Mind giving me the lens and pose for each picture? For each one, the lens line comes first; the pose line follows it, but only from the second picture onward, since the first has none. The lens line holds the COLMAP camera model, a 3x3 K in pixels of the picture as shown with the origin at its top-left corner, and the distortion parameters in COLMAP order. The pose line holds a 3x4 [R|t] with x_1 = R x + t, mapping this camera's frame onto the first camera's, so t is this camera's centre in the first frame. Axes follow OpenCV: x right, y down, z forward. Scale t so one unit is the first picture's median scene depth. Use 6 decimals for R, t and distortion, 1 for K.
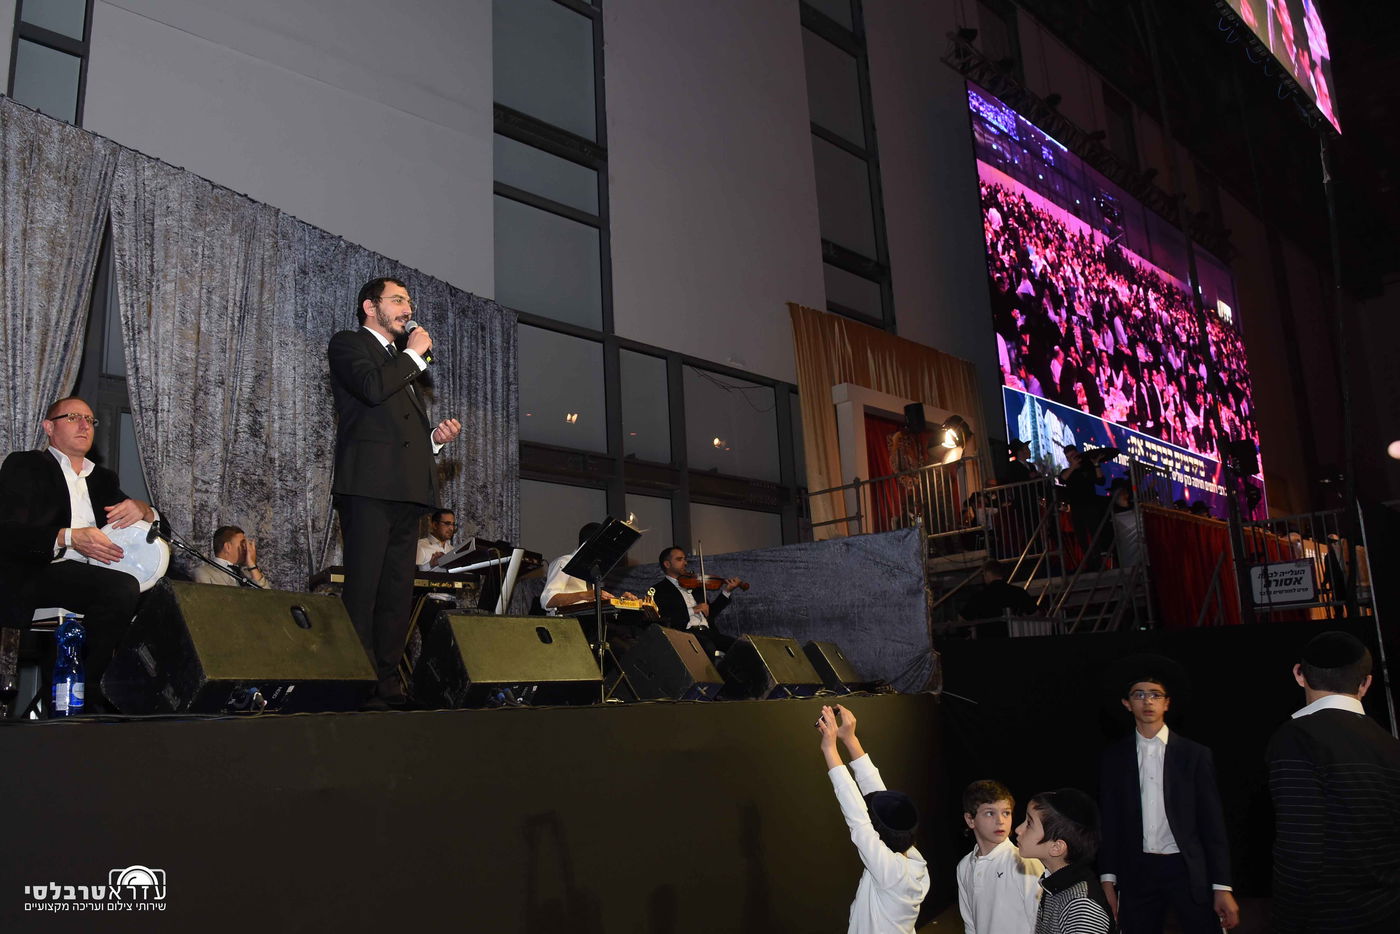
lens RADIAL K [[1085.5, 0, 699.6], [0, 1085.5, 496.5], [0, 0, 1]] dist [-0.112952, 0.090039]
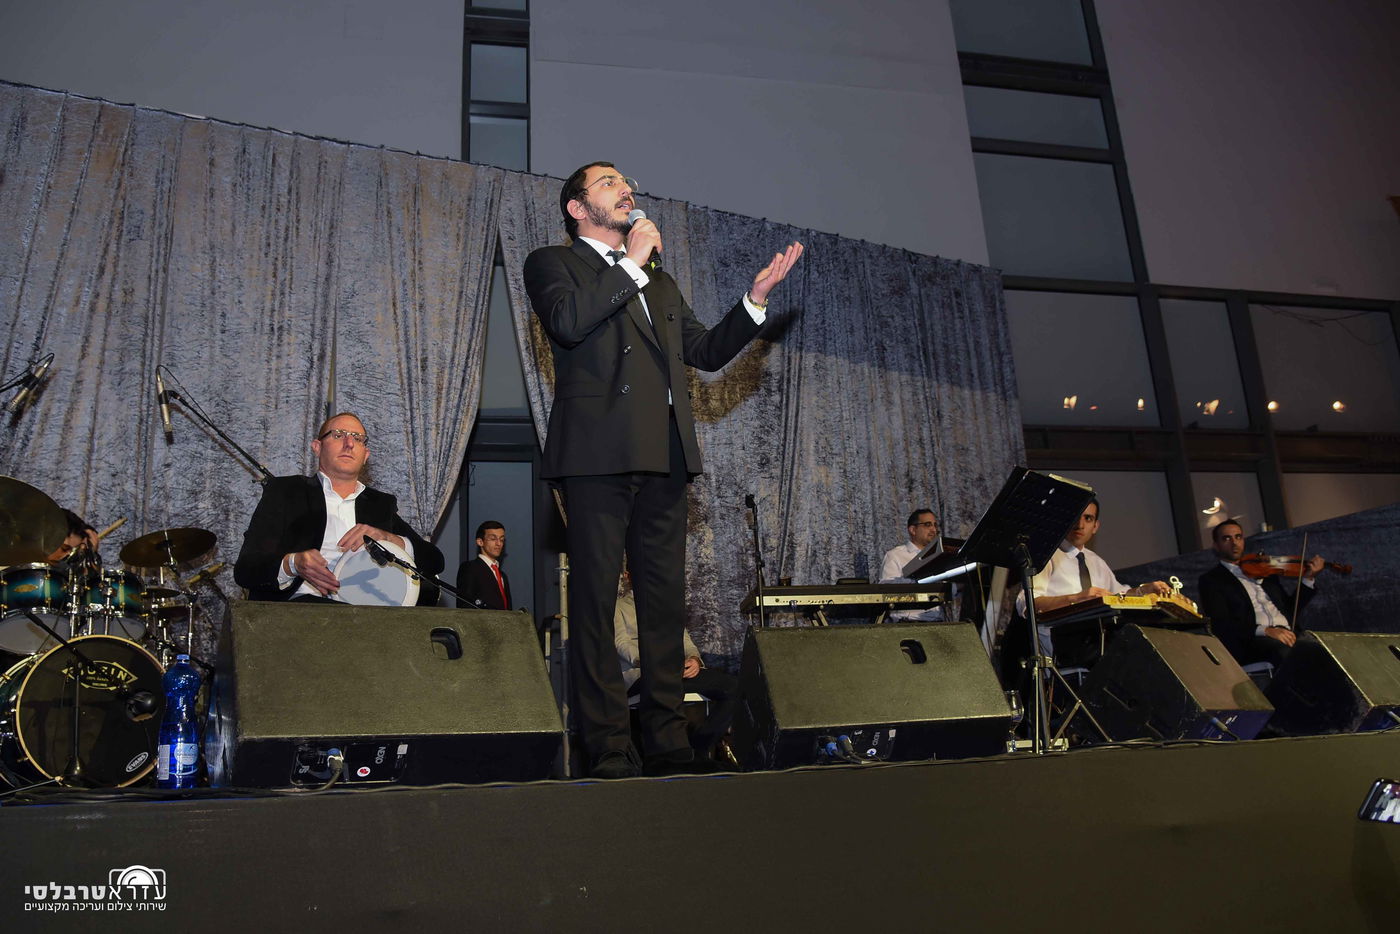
lens RADIAL K [[1085.5, 0, 699.6], [0, 1085.5, 496.5], [0, 0, 1]] dist [-0.112952, 0.090039]
pose [[0.841223, -0.129828, -0.524870, 0.052428], [0.115145, 0.991492, -0.060702, 0.029858], [0.528285, -0.009372, 0.849015, 0.187320]]
